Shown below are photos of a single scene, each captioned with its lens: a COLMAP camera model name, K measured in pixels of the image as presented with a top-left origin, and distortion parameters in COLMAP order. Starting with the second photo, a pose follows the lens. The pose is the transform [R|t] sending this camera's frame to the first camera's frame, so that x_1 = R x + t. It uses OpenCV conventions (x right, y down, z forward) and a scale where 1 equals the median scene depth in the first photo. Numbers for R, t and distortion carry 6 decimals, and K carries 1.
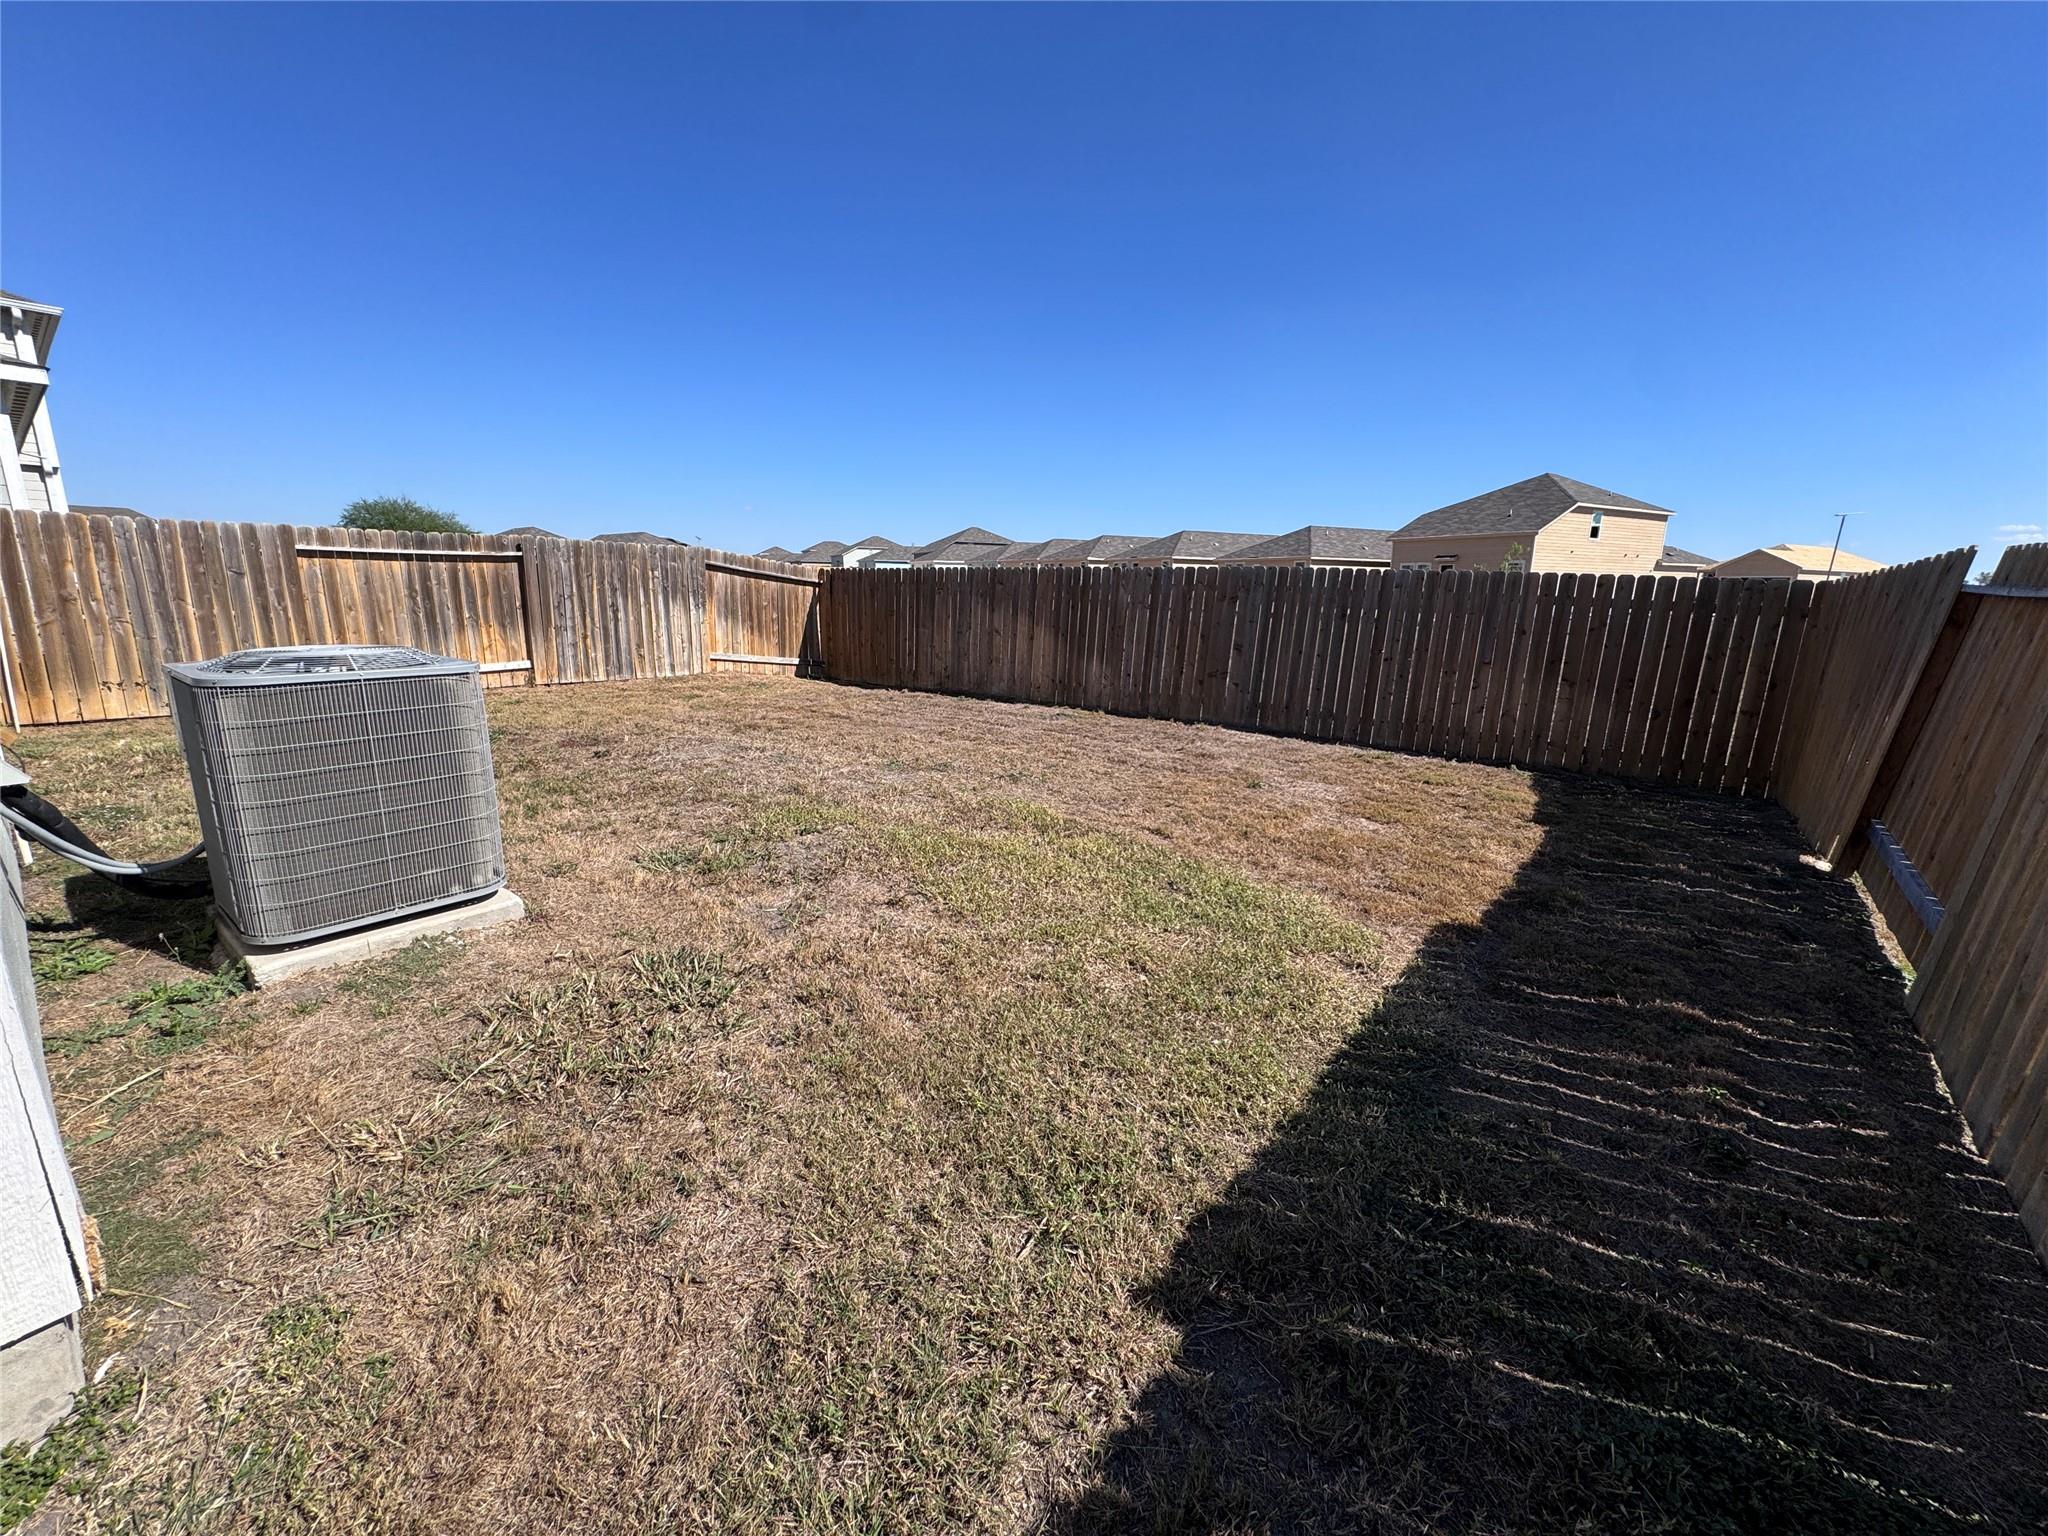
lens RADIAL K [[812.4, 0, 1024.0], [0, 812.4, 768.0], [0, 0, 1]] dist [-0.000240, -0.000056]
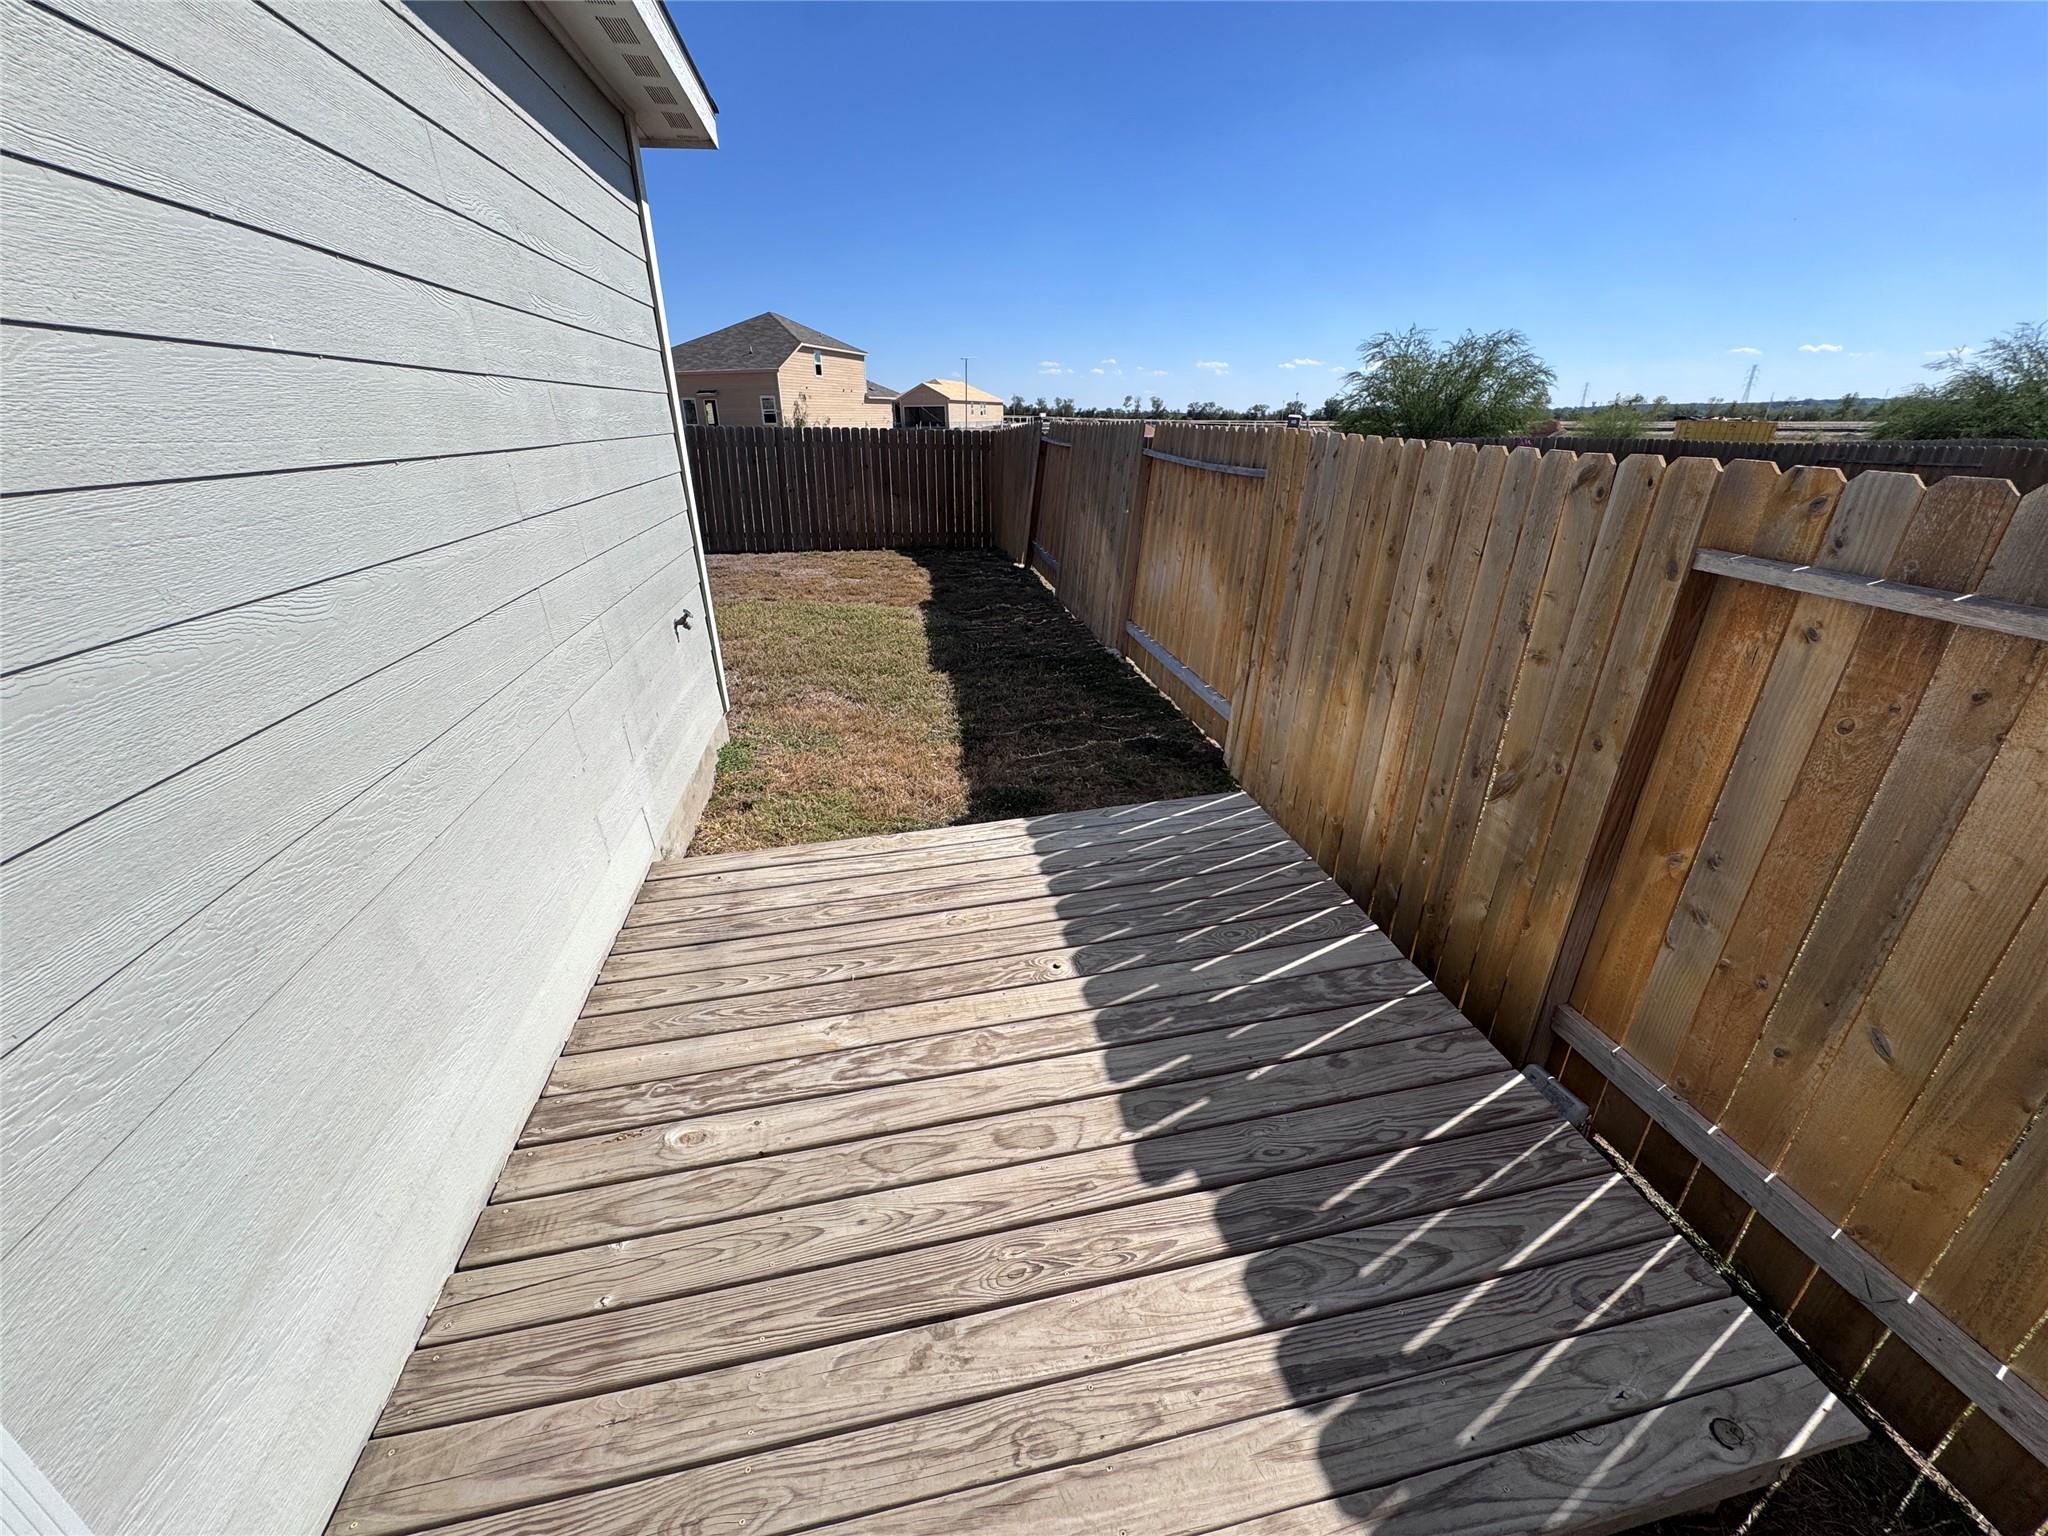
lens RADIAL K [[812.4, 0, 1024.0], [0, 812.4, 768.0], [0, 0, 1]] dist [-0.000240, -0.000056]
pose [[0.668103, -0.314947, 0.674127, -0.442308], [0.183479, 0.947757, 0.260945, 0.039307], [-0.721092, -0.050650, 0.690986, -0.370606]]
